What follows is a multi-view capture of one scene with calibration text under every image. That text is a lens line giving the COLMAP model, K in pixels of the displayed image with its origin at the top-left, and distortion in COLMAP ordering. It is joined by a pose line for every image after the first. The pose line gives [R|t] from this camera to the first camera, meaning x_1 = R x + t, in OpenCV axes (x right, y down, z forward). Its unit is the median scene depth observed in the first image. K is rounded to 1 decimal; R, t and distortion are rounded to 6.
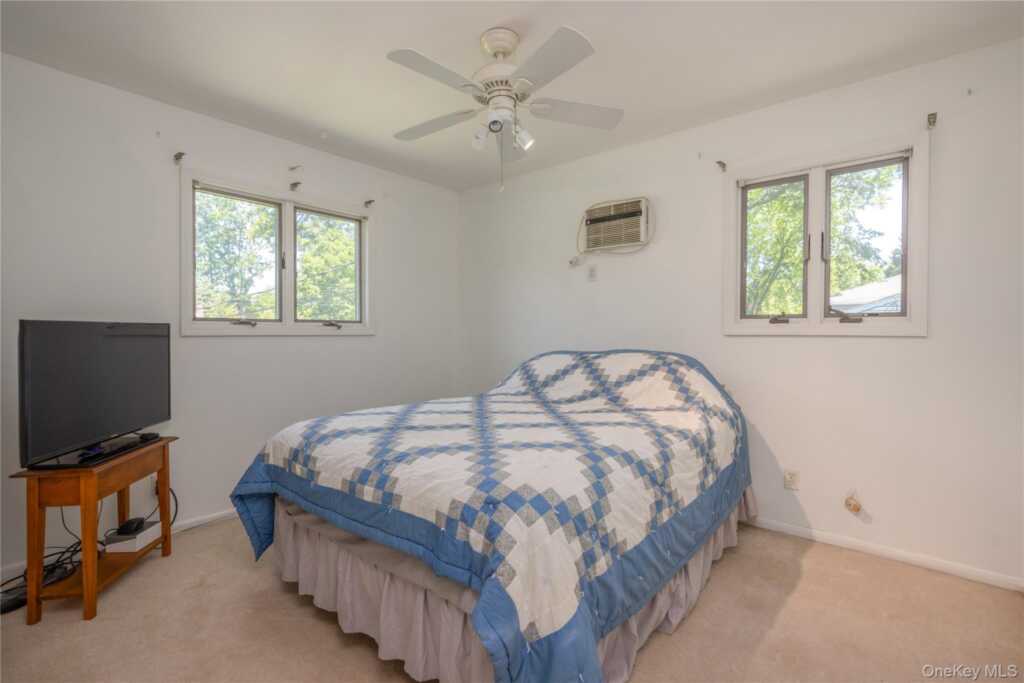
lens RADIAL K [[465.0, 0, 511.0], [0, 465.0, 341.8], [0, 0, 1]] dist [-0.002911, -0.001650]
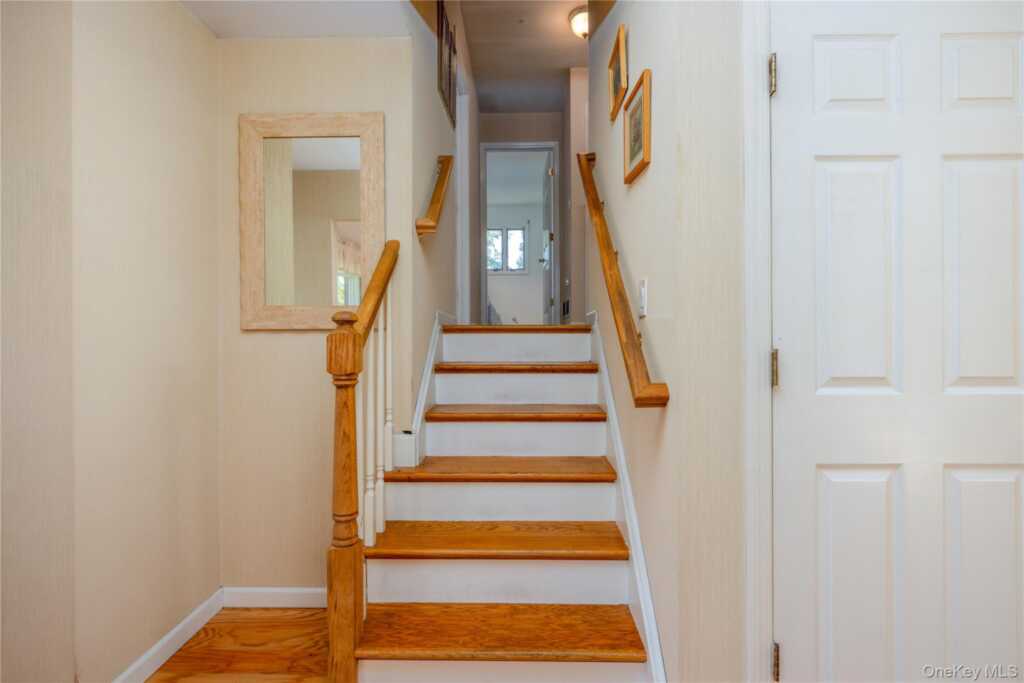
lens RADIAL K [[465.0, 0, 516.4], [0, 465.0, 337.6], [0, 0, 1]] dist [-0.002911, -0.001650]
pose [[0.768363, -0.010316, 0.639932, -1.515420], [0.022428, 0.999690, -0.010812, 0.491528], [-0.639622, 0.022660, 0.768356, -1.725383]]
